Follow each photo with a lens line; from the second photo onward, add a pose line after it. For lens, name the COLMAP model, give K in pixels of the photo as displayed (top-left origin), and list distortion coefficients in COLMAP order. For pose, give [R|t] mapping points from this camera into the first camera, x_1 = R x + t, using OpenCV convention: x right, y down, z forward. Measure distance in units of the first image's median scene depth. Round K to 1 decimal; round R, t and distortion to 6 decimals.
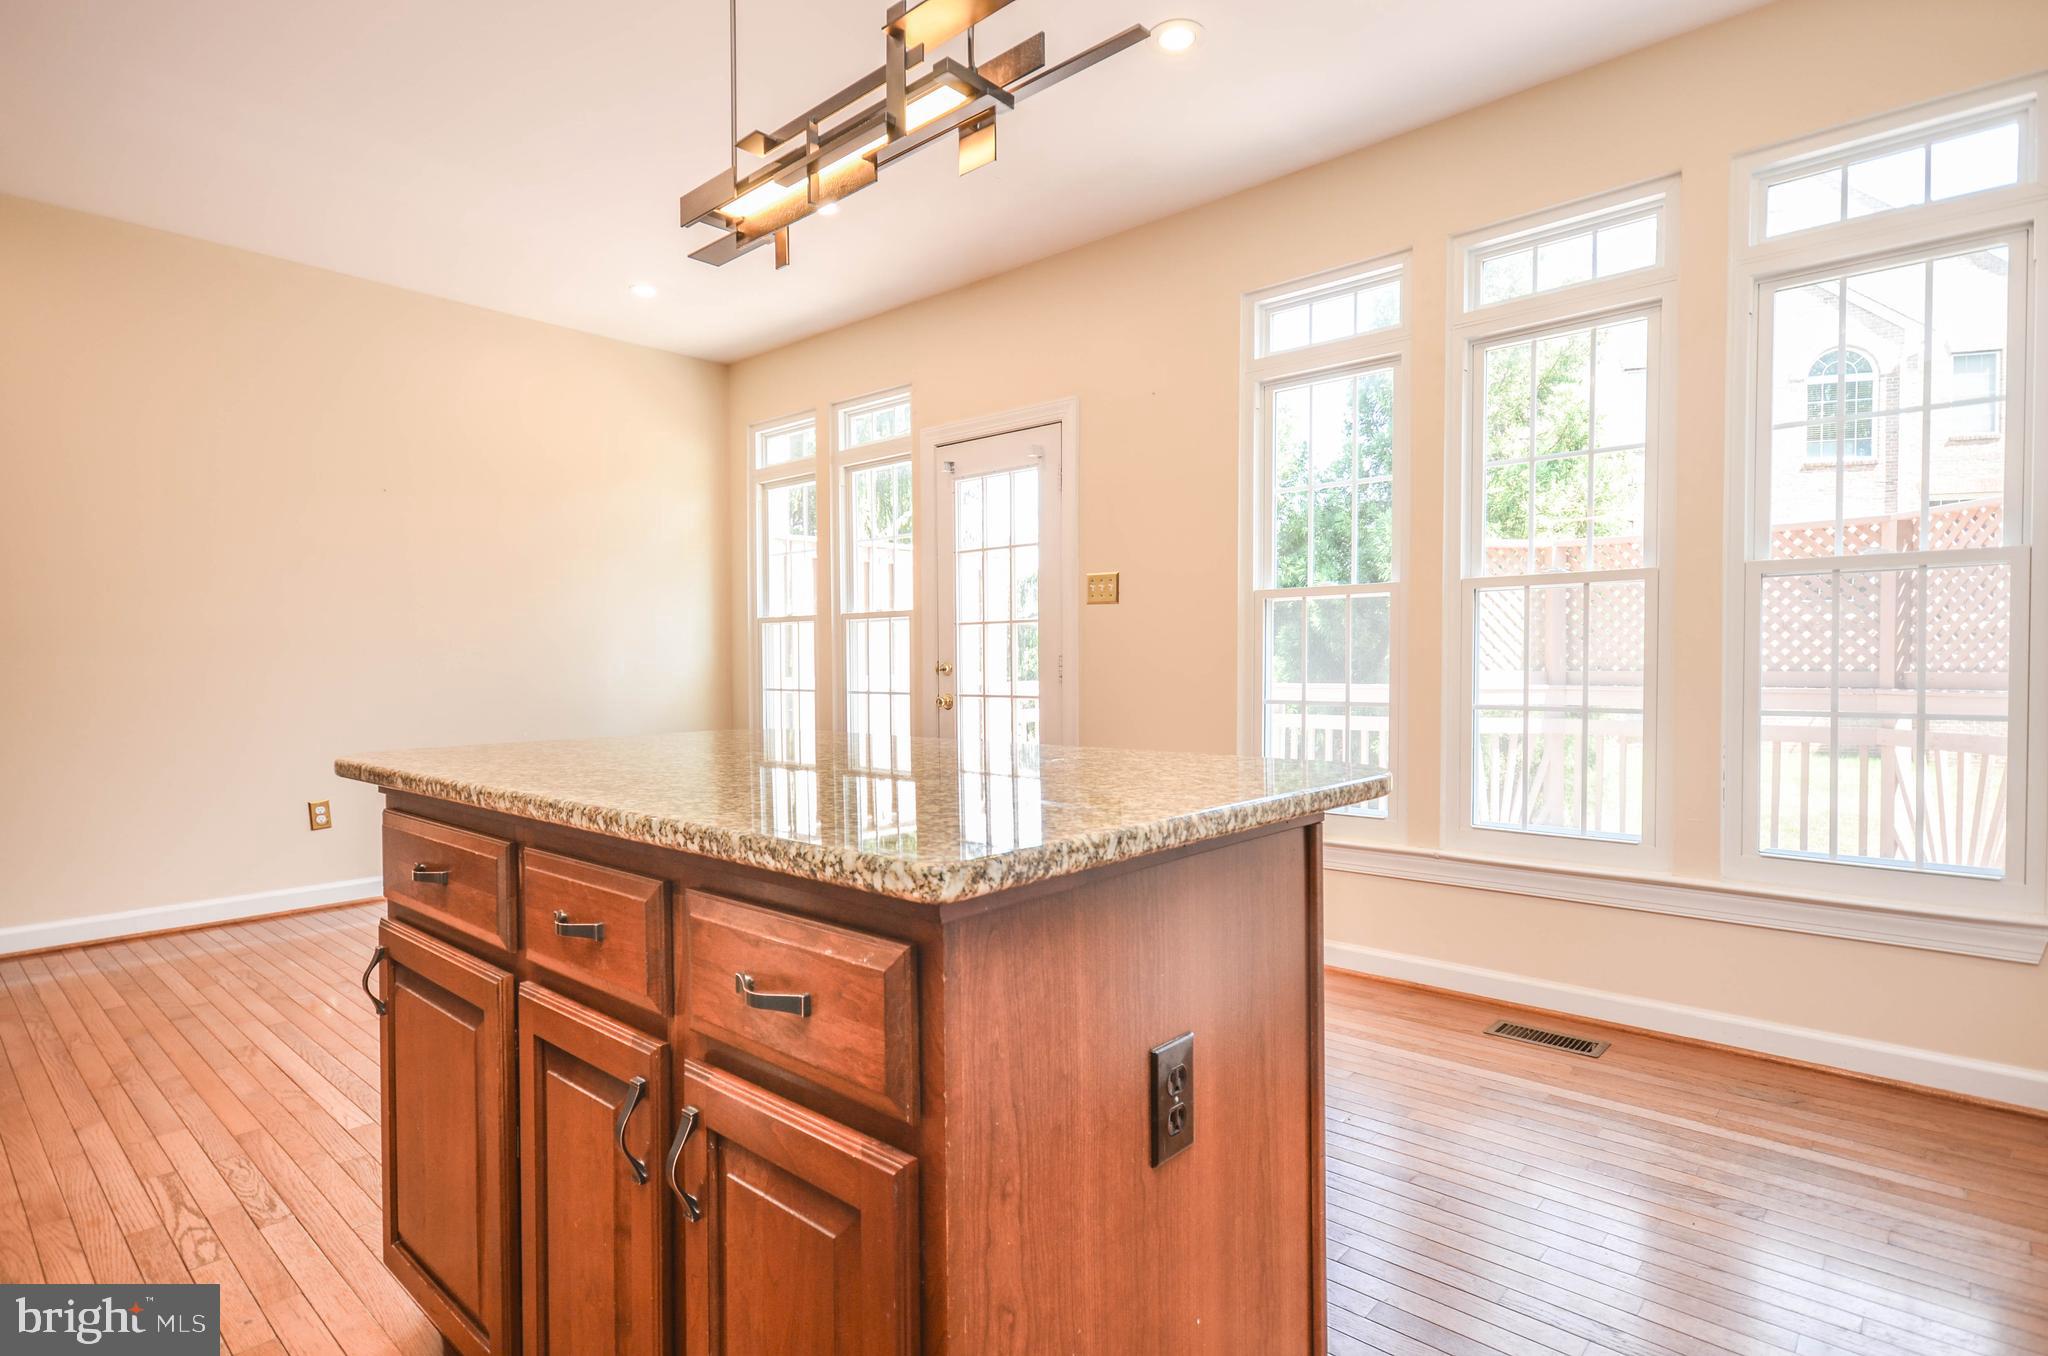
lens RADIAL K [[1035.6, 0, 1056.4], [0, 1035.6, 681.9], [0, 0, 1]] dist [0.011196, -0.001624]
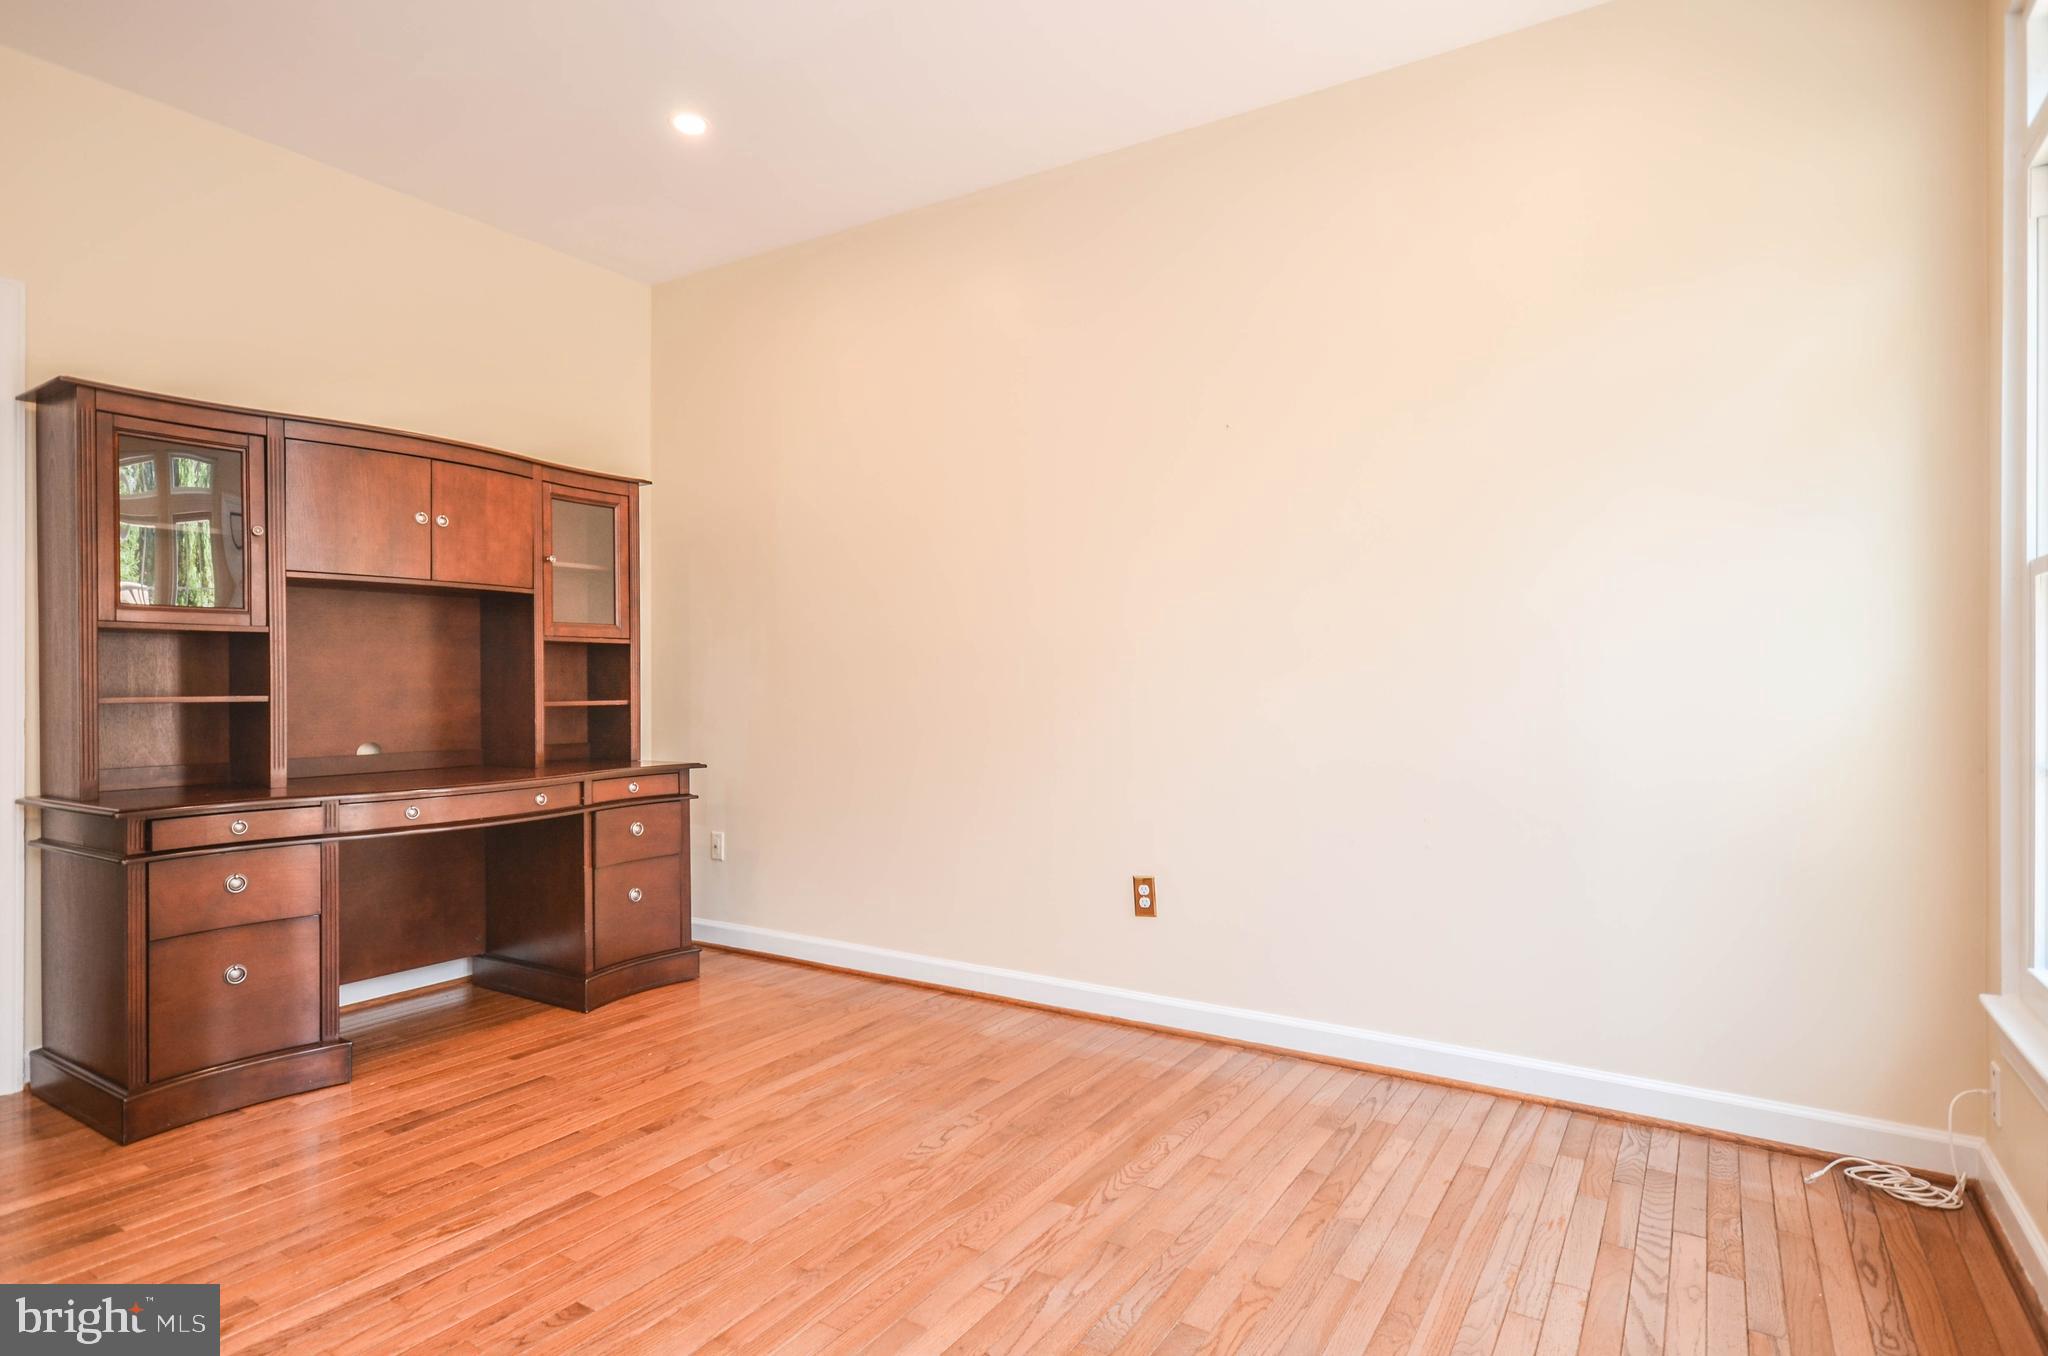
lens RADIAL K [[1104.1, 0, 1049.9], [0, 1104.1, 677.6], [0, 0, 1]] dist [0.018523, -0.002997]
pose [[0.168529, 0.002900, -0.985692, 0.046436], [-0.025057, 0.999685, -0.001343, -0.022814], [0.985378, 0.024925, 0.168548, 0.800392]]
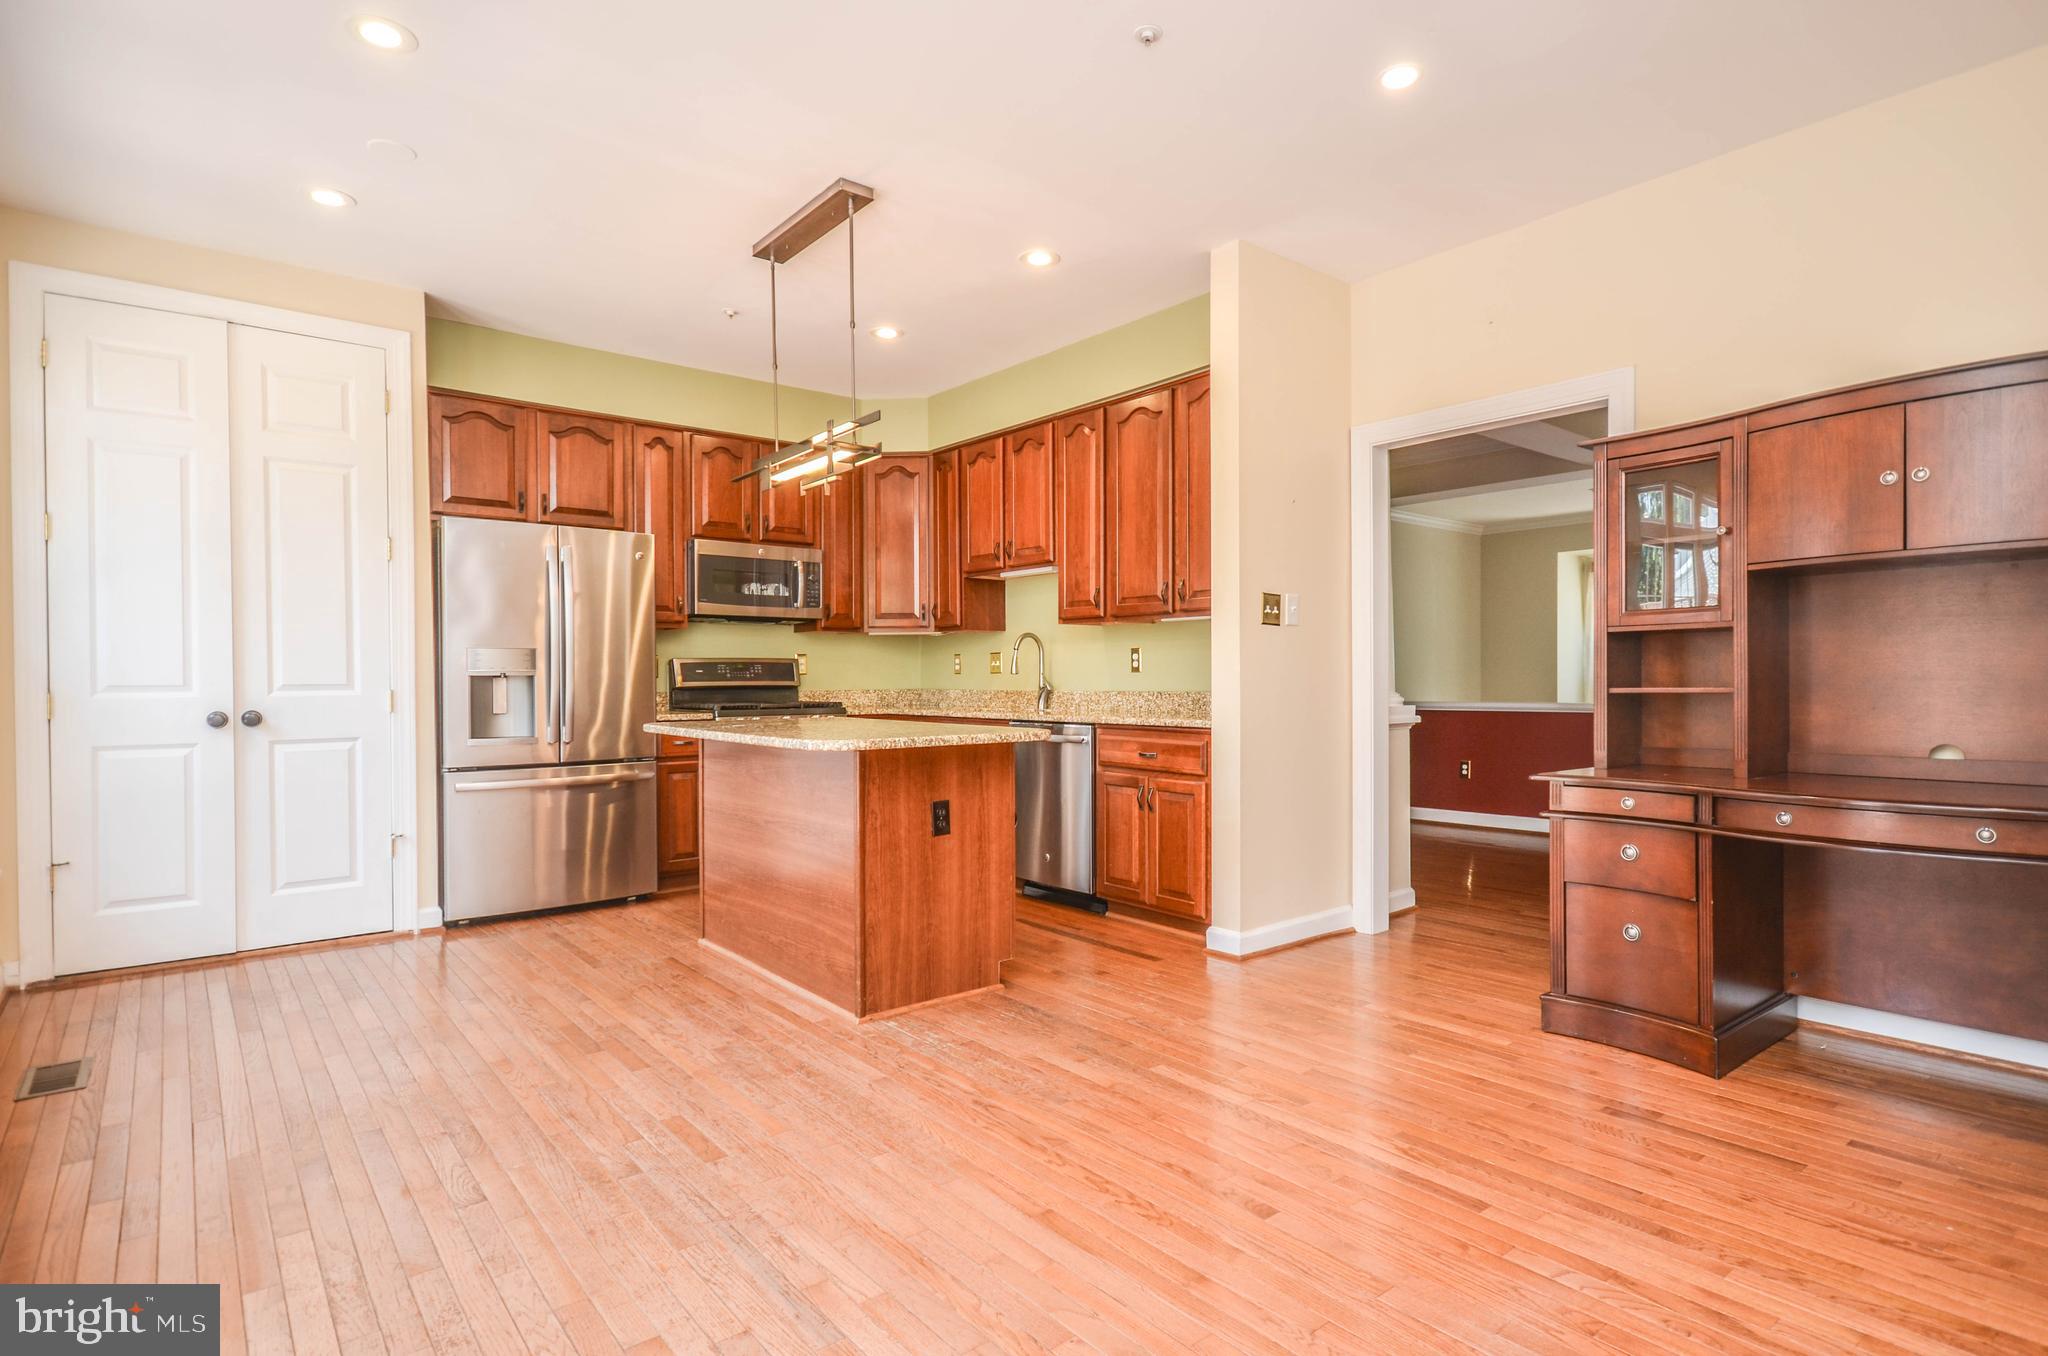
lens RADIAL K [[1035.6, 0, 1038.7], [0, 1035.6, 688.9], [0, 0, 1]] dist [0.011196, -0.001624]
pose [[-0.985623, 0.010497, 0.168633, -0.395001], [0.015566, 0.999465, 0.028761, -0.025705], [-0.168241, 0.030972, -0.985259, 1.176517]]
